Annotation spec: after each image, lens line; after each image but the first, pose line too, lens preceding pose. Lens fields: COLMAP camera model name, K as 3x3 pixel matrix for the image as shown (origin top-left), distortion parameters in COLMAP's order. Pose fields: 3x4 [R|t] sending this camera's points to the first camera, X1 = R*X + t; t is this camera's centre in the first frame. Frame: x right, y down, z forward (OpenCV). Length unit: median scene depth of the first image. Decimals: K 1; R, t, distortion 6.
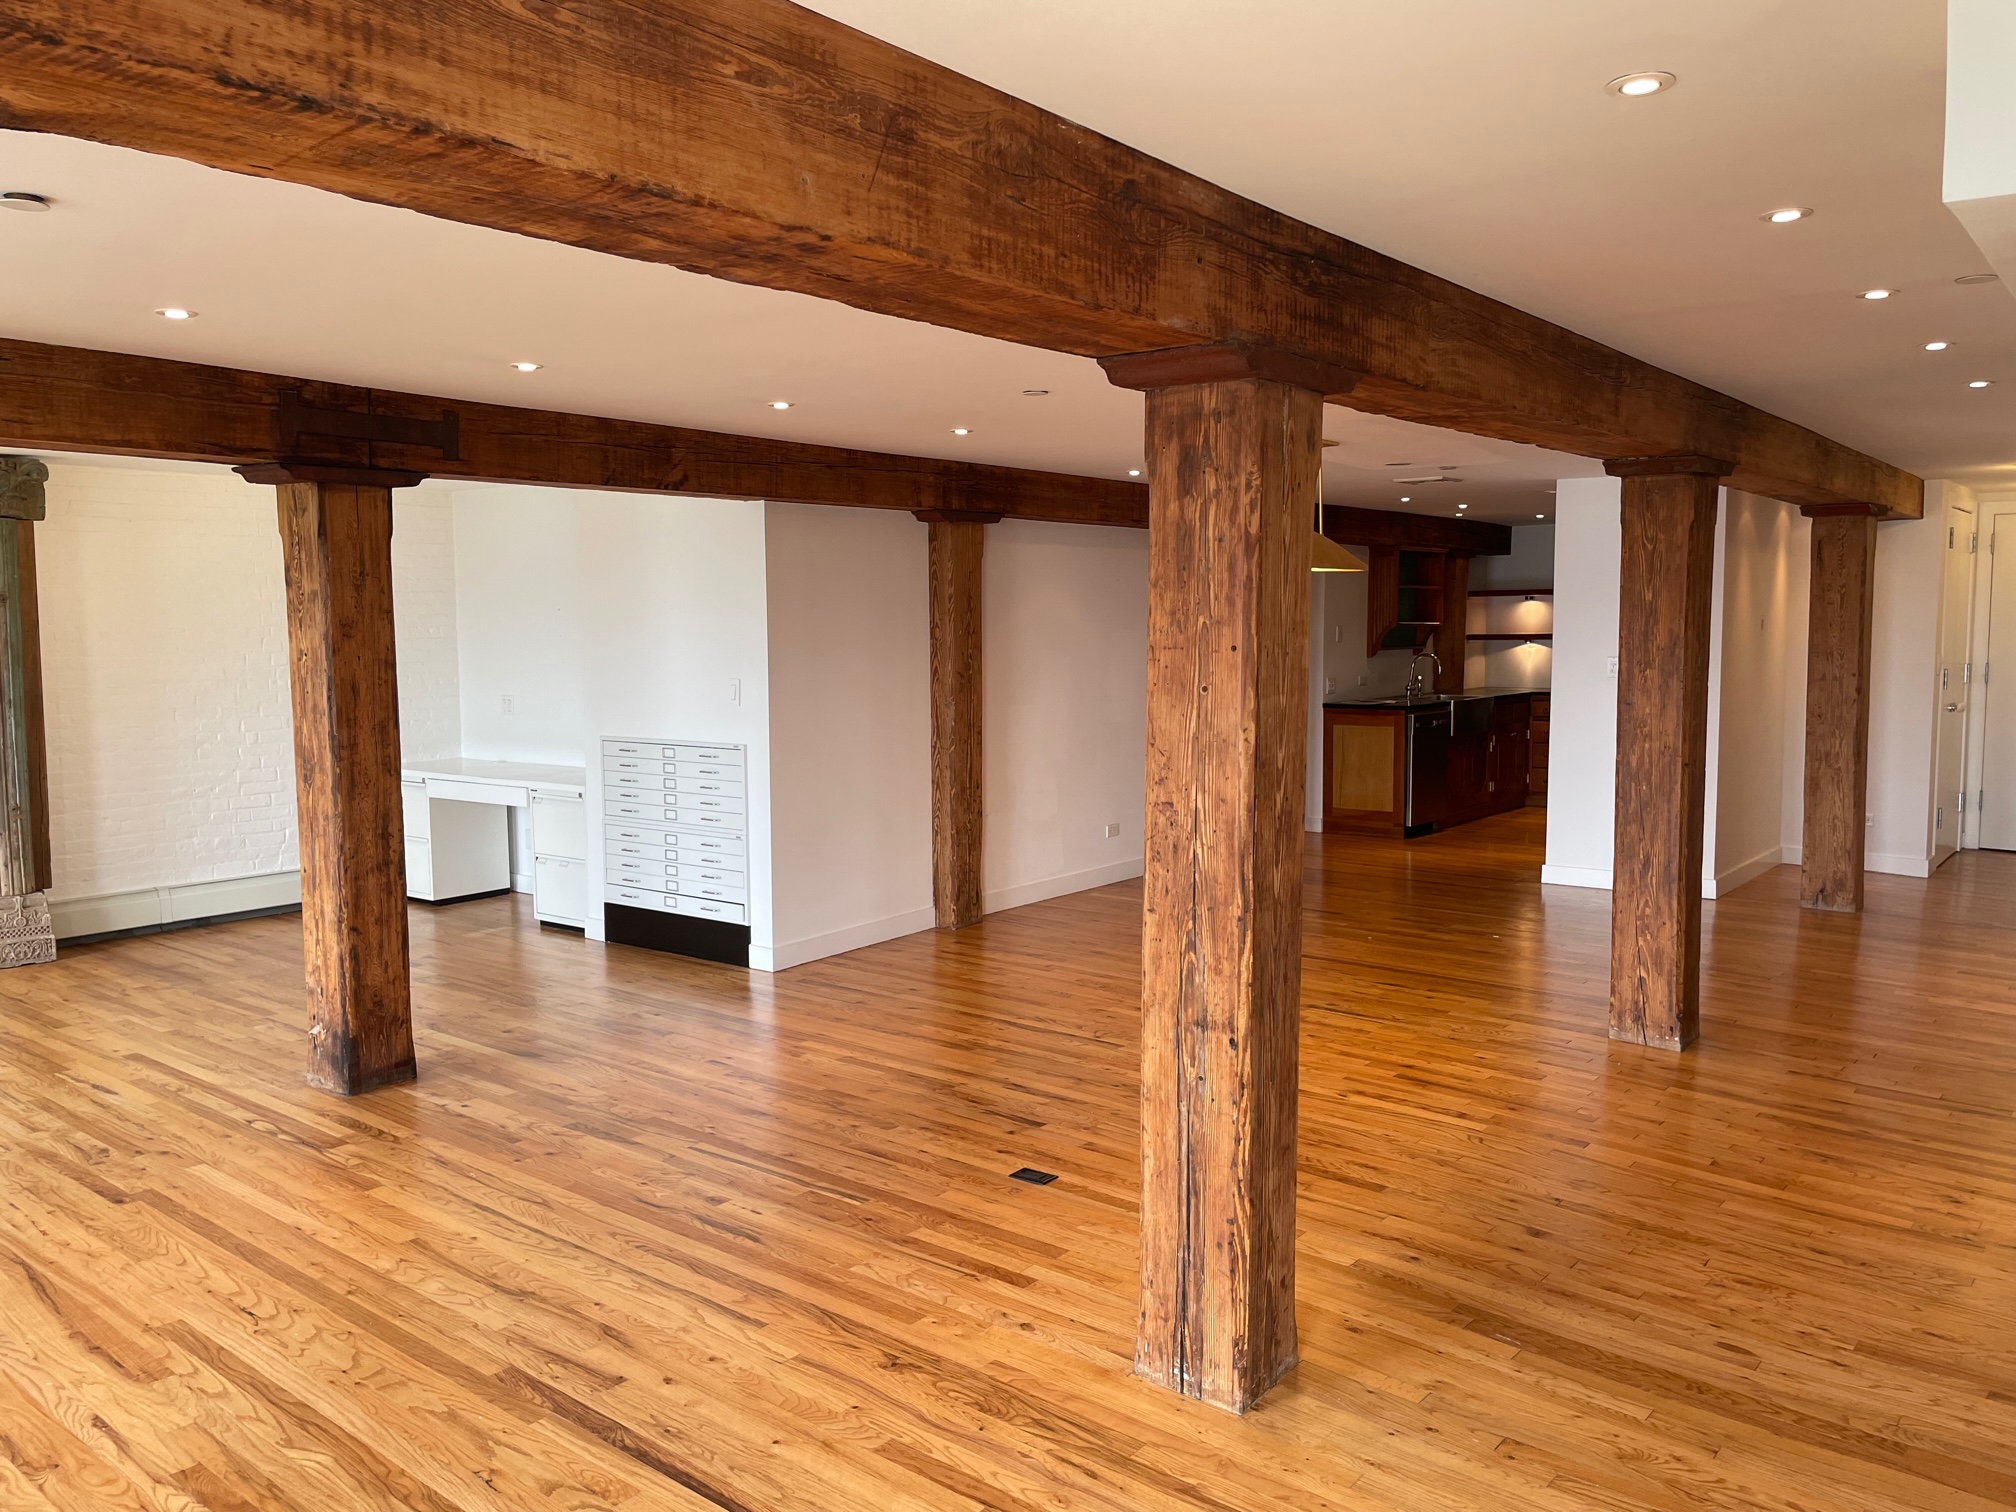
lens RADIAL K [[1512.5, 0, 1026.3], [0, 1512.5, 728.3], [0, 0, 1]] dist [0.094511, -0.120797]
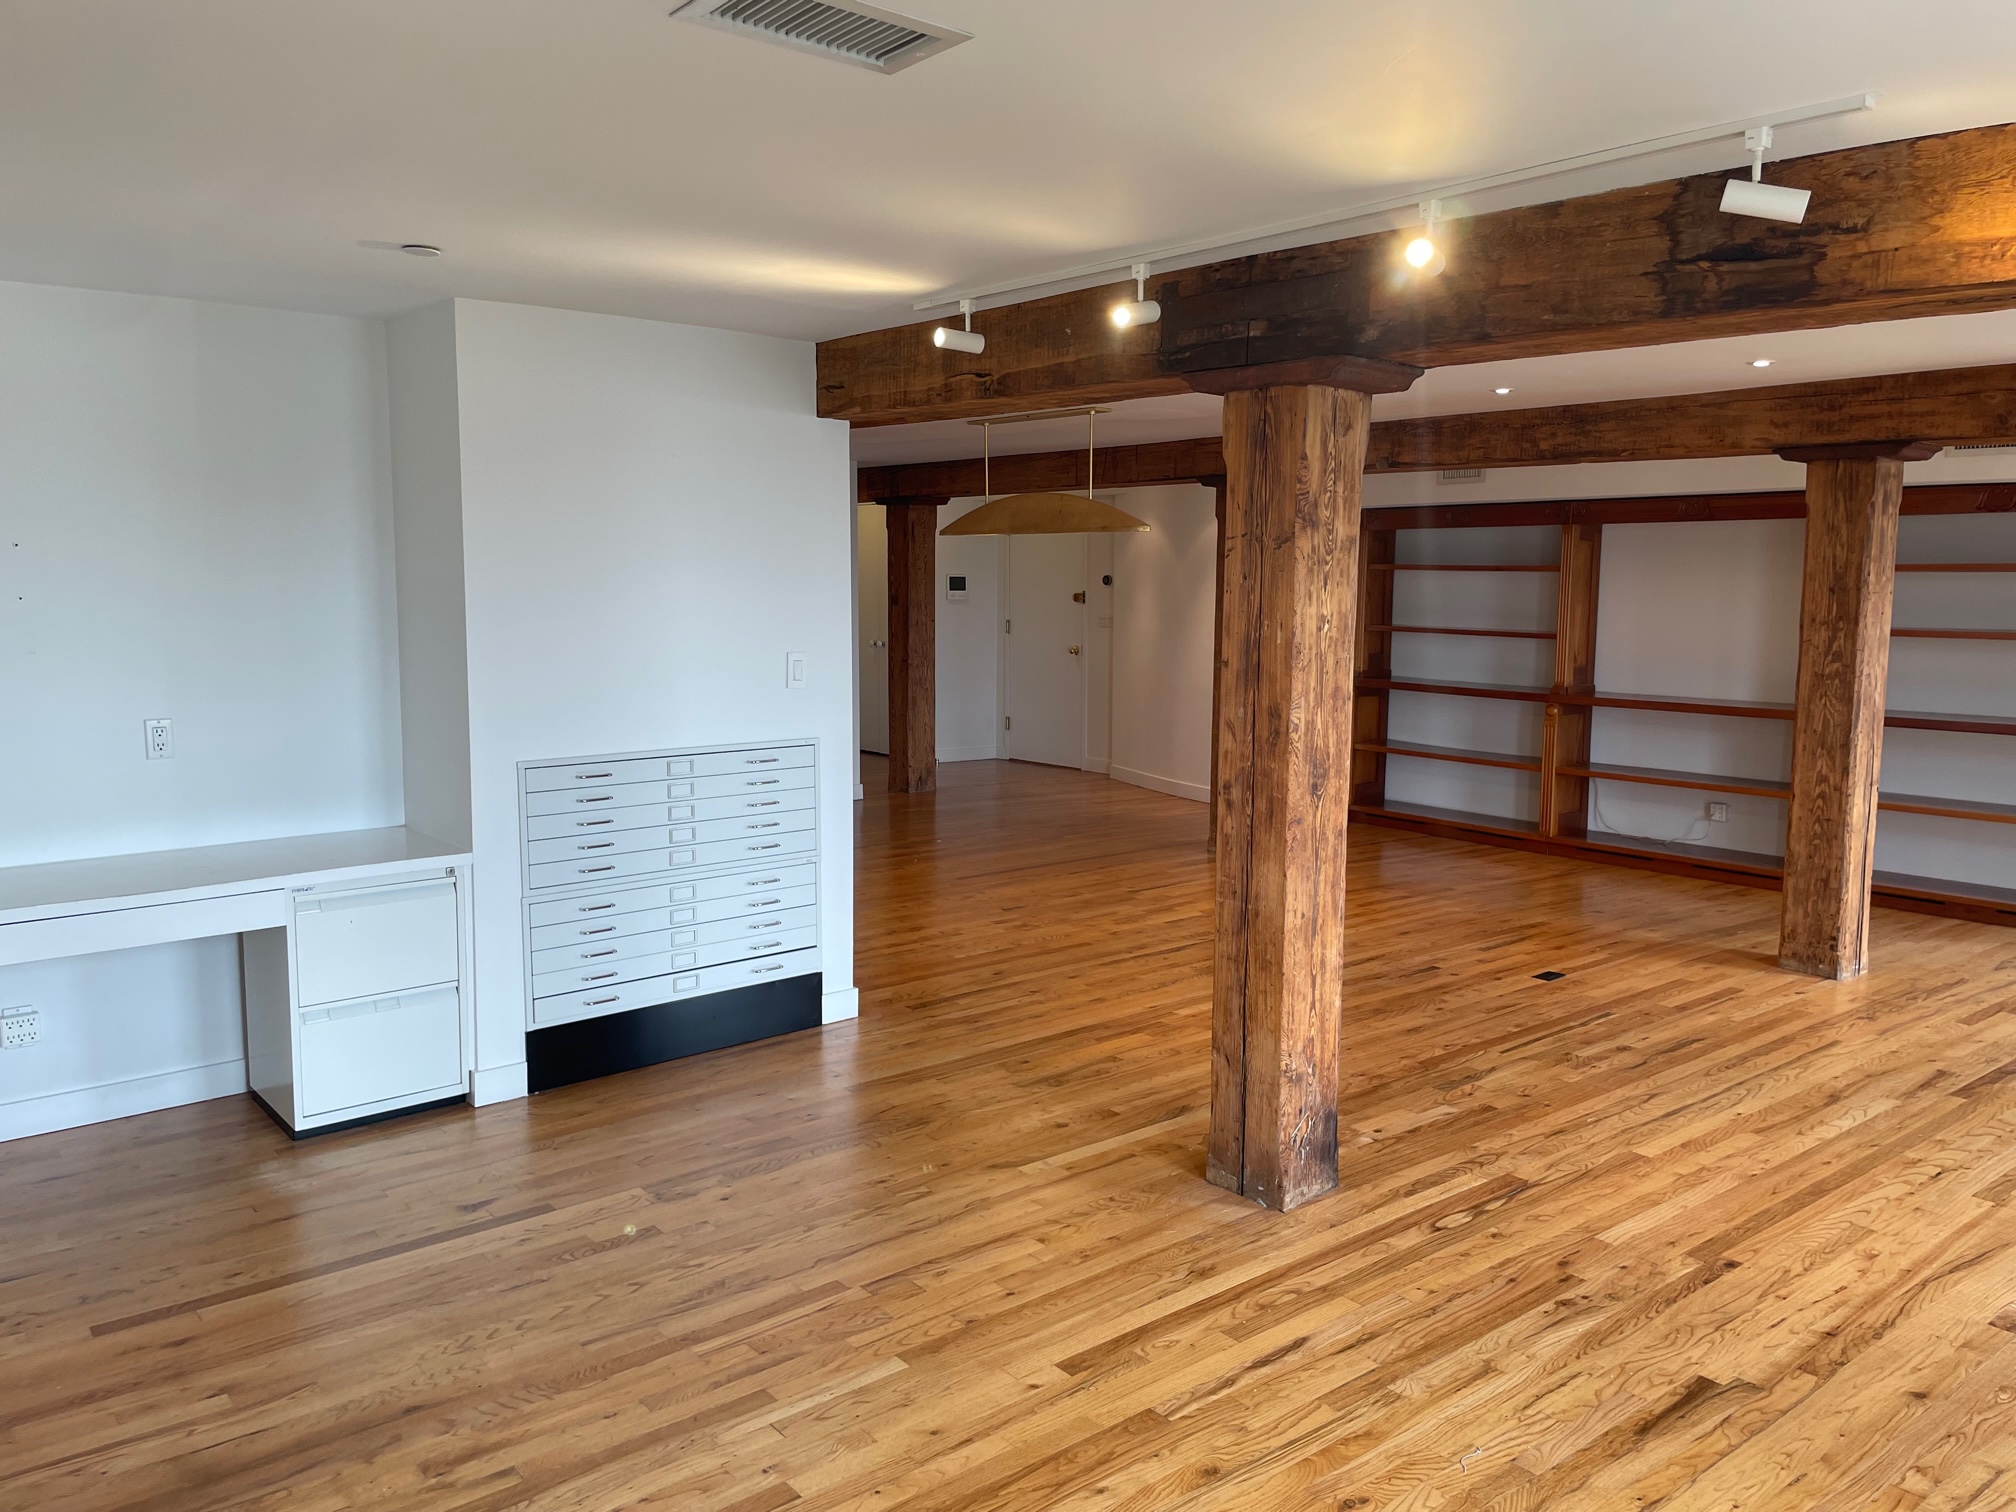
lens RADIAL K [[1512.5, 0, 1026.3], [0, 1512.5, 728.3], [0, 0, 1]] dist [0.094511, -0.120797]
pose [[0.196343, -0.093188, 0.976097, -1.256143], [0.064328, 0.994553, 0.082010, -0.068215], [-0.978423, 0.046689, 0.201269, 1.026375]]
